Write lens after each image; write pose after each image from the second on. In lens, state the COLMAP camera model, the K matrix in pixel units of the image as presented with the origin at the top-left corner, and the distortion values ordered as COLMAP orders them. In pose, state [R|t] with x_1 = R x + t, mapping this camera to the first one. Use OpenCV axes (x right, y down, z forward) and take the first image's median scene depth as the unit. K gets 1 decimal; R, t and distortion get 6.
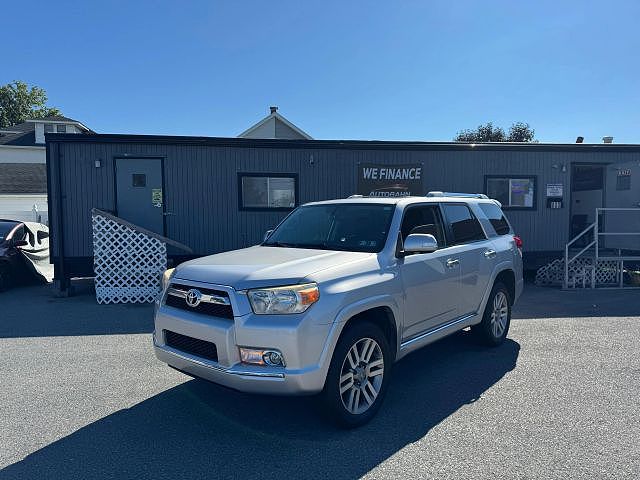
lens RADIAL K [[456.3, 0, 320.0], [0, 456.3, 240.0], [0, 0, 1]] dist [0.061092, -0.064083]
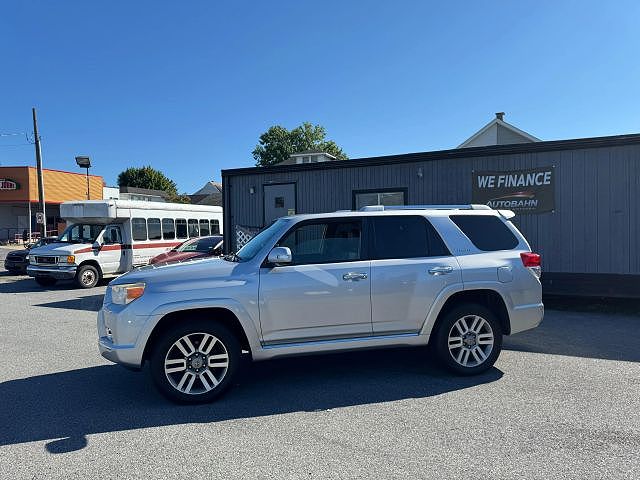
lens RADIAL K [[449.0, 0, 308.6], [0, 449.0, 232.0], [0, 0, 1]] dist [0.060006, -0.150681]
pose [[0.825822, -0.008007, -0.563873, 0.326662], [-0.016569, 0.999123, -0.038453, -0.004145], [0.563687, 0.041098, 0.824966, 0.052950]]
